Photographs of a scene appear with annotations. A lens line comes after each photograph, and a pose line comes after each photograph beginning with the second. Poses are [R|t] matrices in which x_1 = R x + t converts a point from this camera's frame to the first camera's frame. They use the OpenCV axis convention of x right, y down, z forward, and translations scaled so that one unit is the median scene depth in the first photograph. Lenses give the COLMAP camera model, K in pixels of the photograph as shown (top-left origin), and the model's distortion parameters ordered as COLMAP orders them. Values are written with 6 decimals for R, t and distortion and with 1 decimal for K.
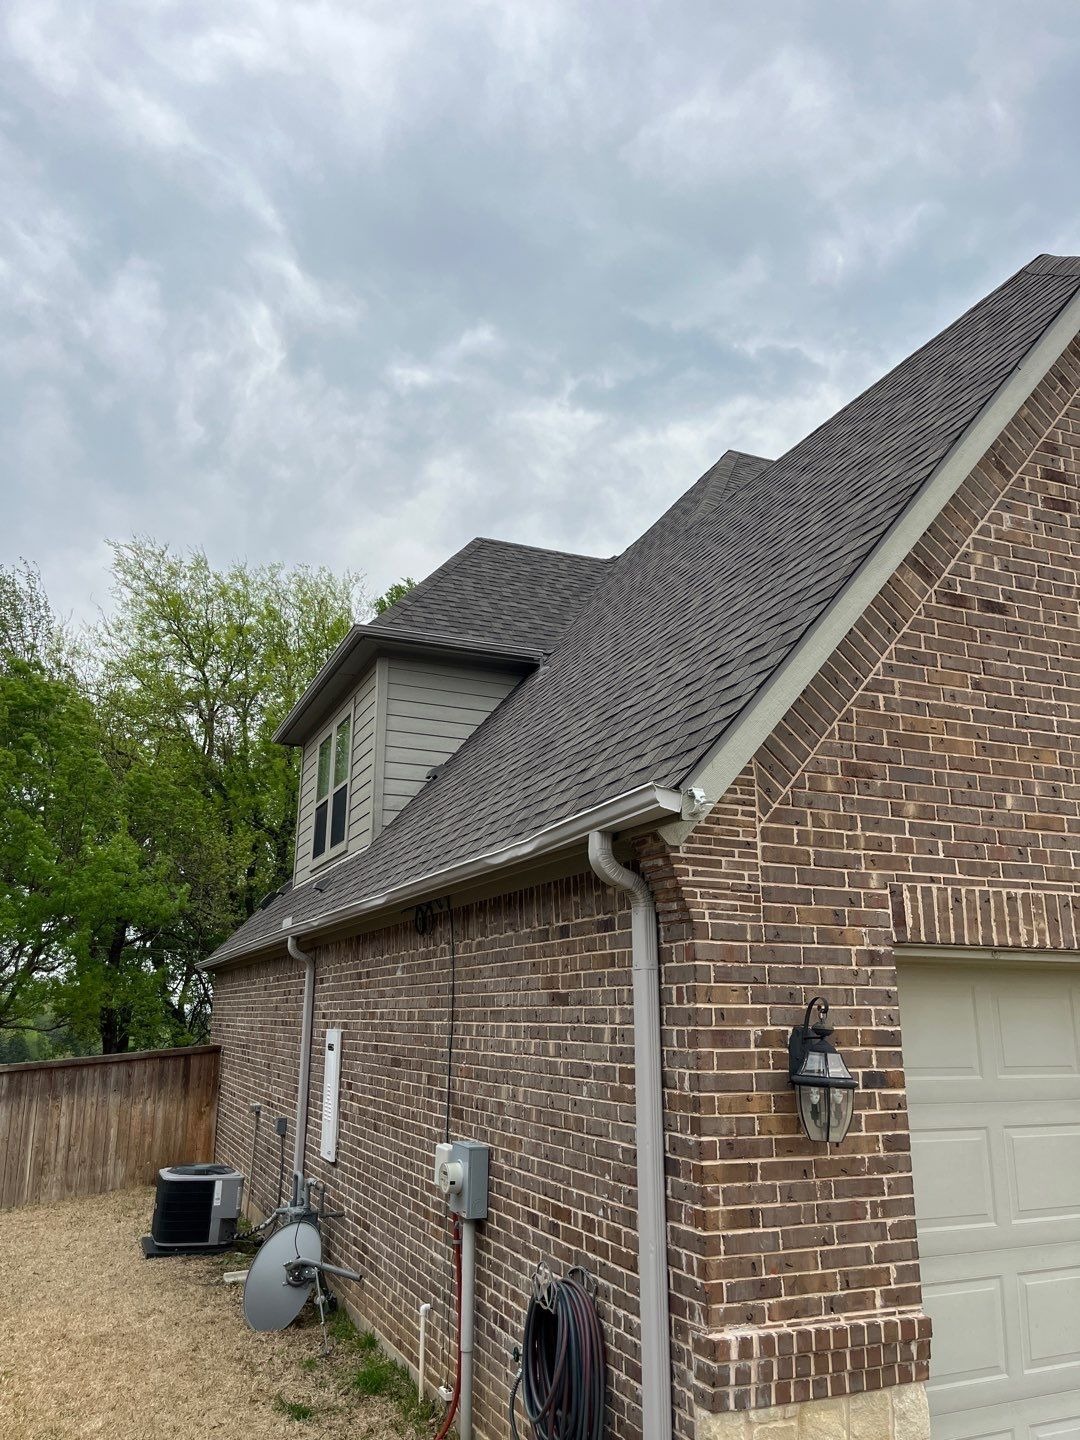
lens RADIAL K [[1091.1, 0, 525.9], [0, 1091.1, 720.6], [0, 0, 1]] dist [0.060676, -0.069061]
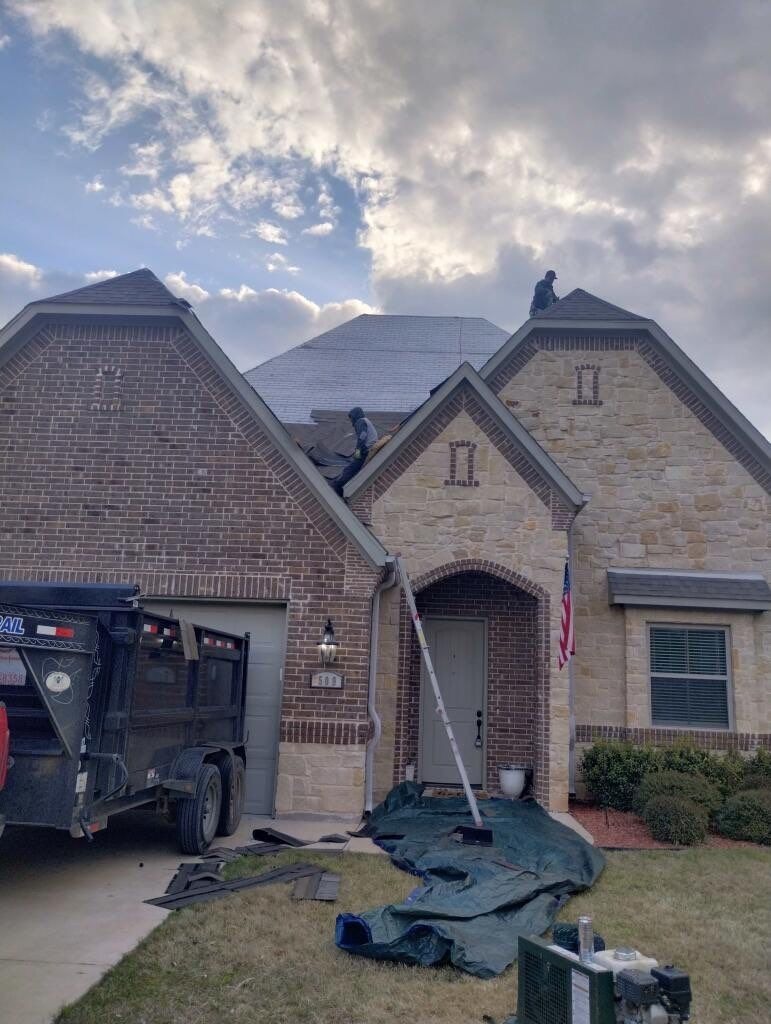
lens RADIAL K [[853.2, 0, 382.9], [0, 853.2, 515.1], [0, 0, 1]] dist [0.042376, -0.005696]
pose [[0.894680, -0.059416, -0.442738, 2.332093], [0.074122, 0.997121, 0.015970, 0.072827], [0.440514, -0.047105, 0.896509, -0.408836]]
